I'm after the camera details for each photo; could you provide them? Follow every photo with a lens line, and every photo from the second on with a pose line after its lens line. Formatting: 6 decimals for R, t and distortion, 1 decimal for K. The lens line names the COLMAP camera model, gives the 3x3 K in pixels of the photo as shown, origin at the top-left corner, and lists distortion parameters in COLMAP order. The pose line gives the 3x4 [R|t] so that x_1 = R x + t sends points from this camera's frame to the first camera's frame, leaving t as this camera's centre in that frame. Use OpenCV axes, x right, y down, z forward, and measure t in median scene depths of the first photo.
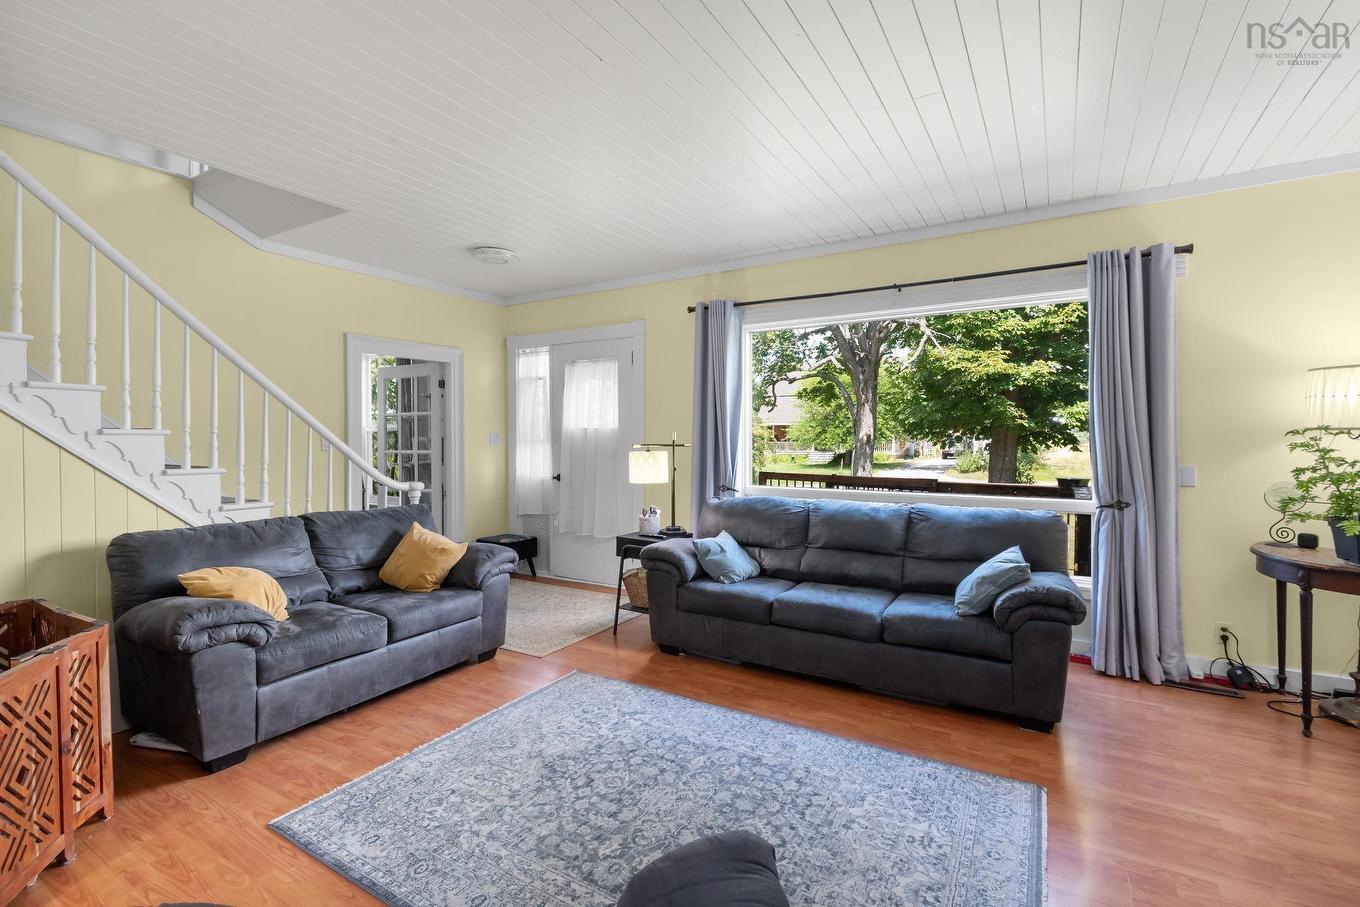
lens RADIAL K [[608.9, 0, 689.7], [0, 608.9, 452.3], [0, 0, 1]] dist [0.013000, -0.010117]
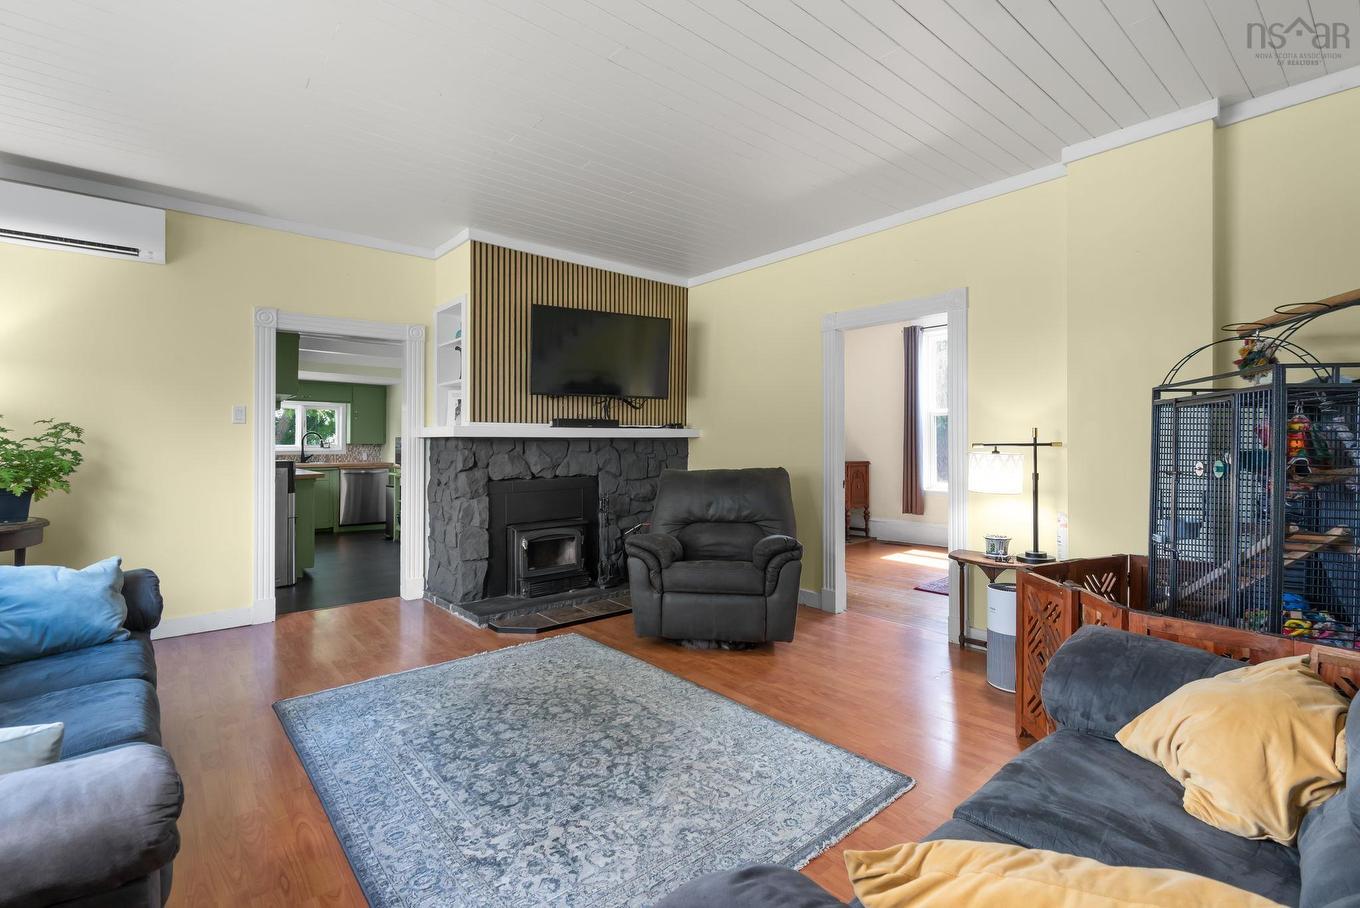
lens RADIAL K [[614.9, 0, 693.4], [0, 614.9, 440.4], [0, 0, 1]] dist [0.002126, -0.000075]
pose [[-0.949488, 0.002277, 0.313795, -0.575571], [0.009121, 0.999751, 0.020343, 0.010209], [-0.313670, 0.022178, -0.949273, 1.821880]]
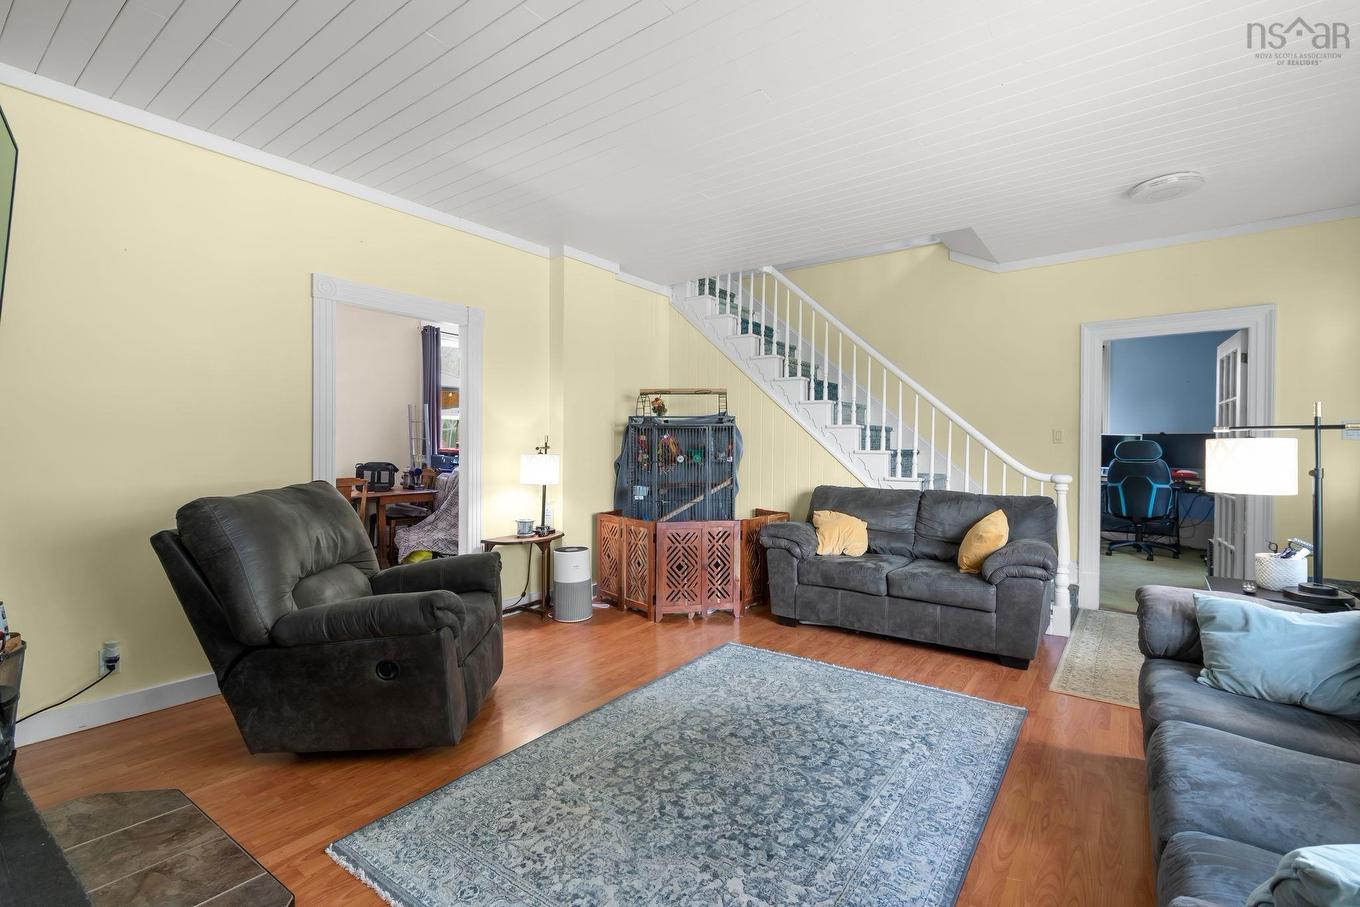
lens RADIAL K [[608.9, 0, 689.7], [0, 608.9, 452.3], [0, 0, 1]] dist [0.013000, -0.010117]
pose [[-0.092198, 0.011390, -0.995676, 0.940520], [-0.026483, 0.999553, 0.013887, 0.029401], [0.995388, 0.027649, -0.091855, 0.902432]]
